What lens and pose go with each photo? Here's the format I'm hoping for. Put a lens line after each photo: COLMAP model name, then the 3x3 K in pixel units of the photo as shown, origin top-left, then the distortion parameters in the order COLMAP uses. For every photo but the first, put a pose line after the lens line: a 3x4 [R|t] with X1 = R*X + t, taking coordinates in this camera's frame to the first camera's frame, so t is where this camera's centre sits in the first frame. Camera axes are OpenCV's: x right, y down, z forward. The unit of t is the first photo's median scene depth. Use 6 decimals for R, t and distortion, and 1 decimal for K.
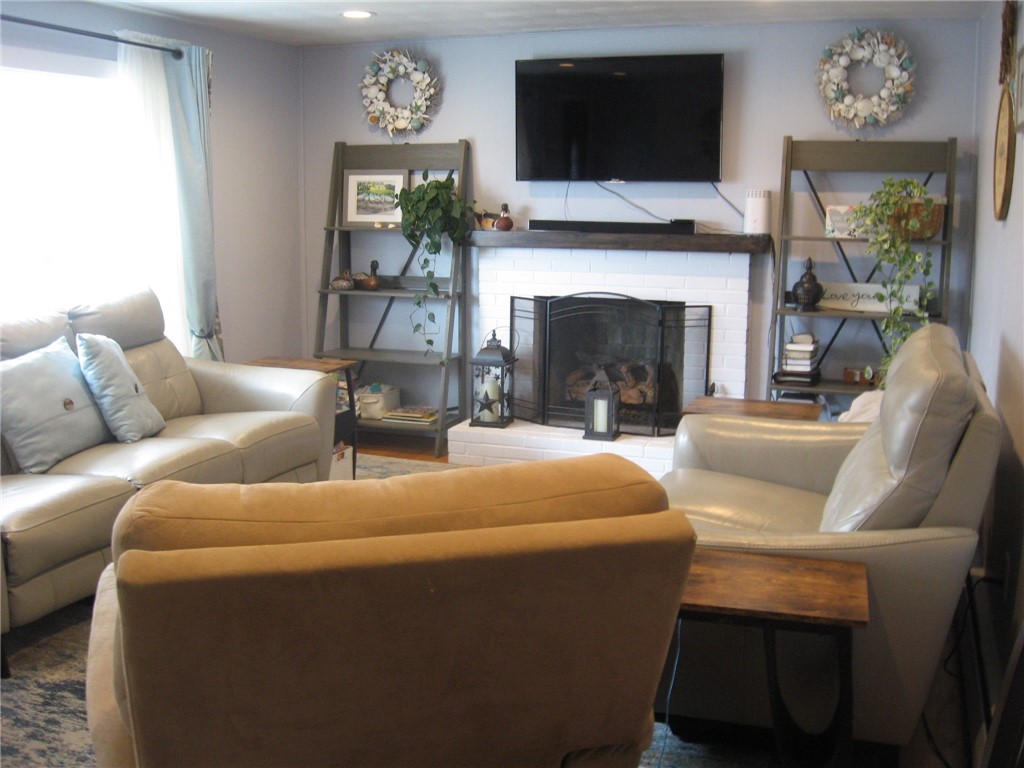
lens RADIAL K [[1064.4, 0, 511.7], [0, 1064.4, 382.7], [0, 0, 1]] dist [-0.114493, 0.000000]
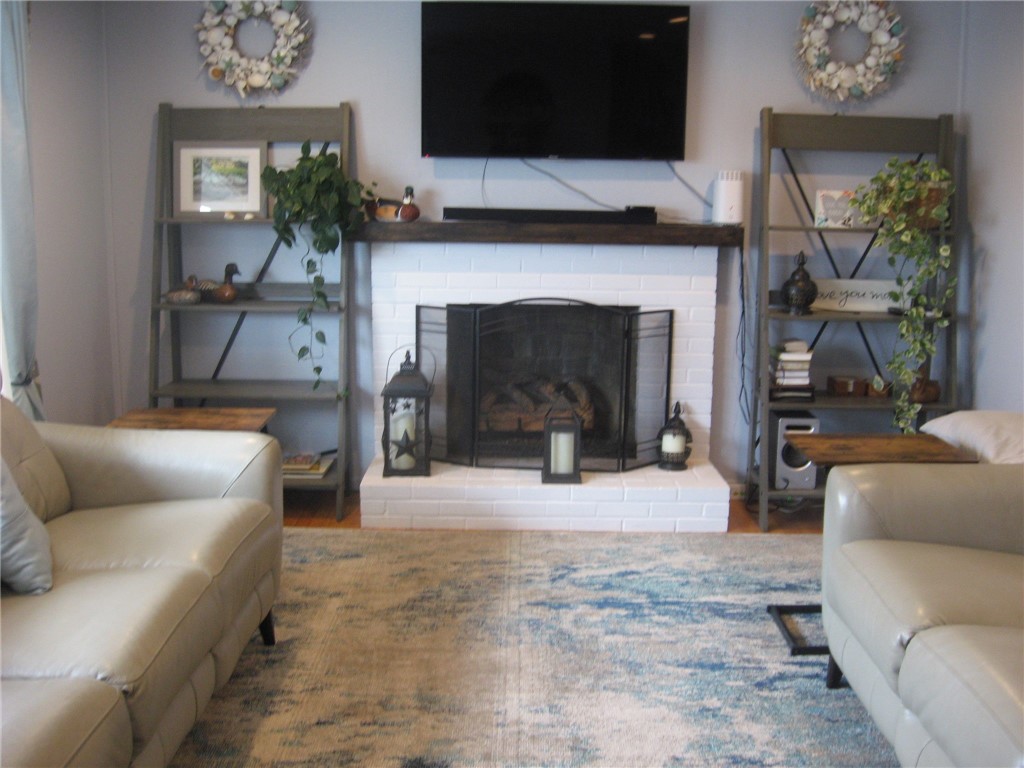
lens RADIAL K [[1064.4, 0, 511.7], [0, 1064.4, 384.9], [0, 0, 1]] dist [-0.114493, 0.000000]
pose [[0.938709, -0.059866, 0.339471, -0.218017], [0.053170, 0.998164, 0.029001, -0.044684], [-0.340584, -0.009174, 0.940169, 0.257918]]
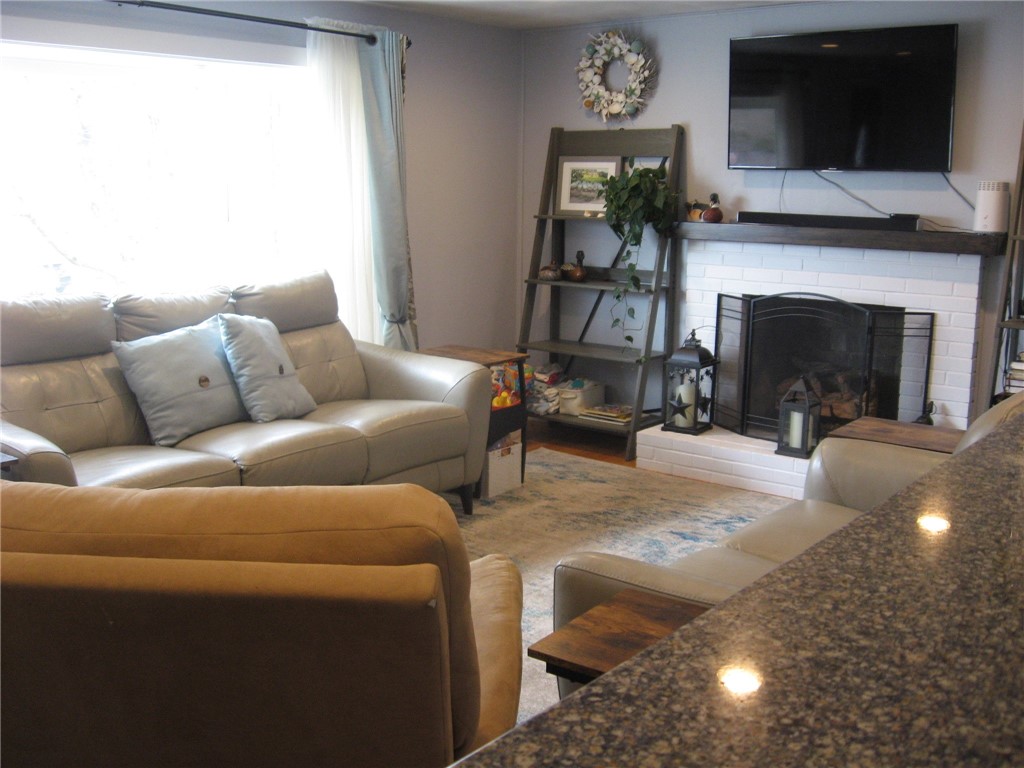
lens RADIAL K [[1064.4, 0, 515.9], [0, 1064.4, 377.6], [0, 0, 1]] dist [-0.114493, 0.000000]
pose [[0.948335, 0.060914, -0.311368, 0.132659], [-0.059824, 0.998124, 0.013058, -0.010489], [0.311579, 0.006244, 0.950200, 0.073680]]
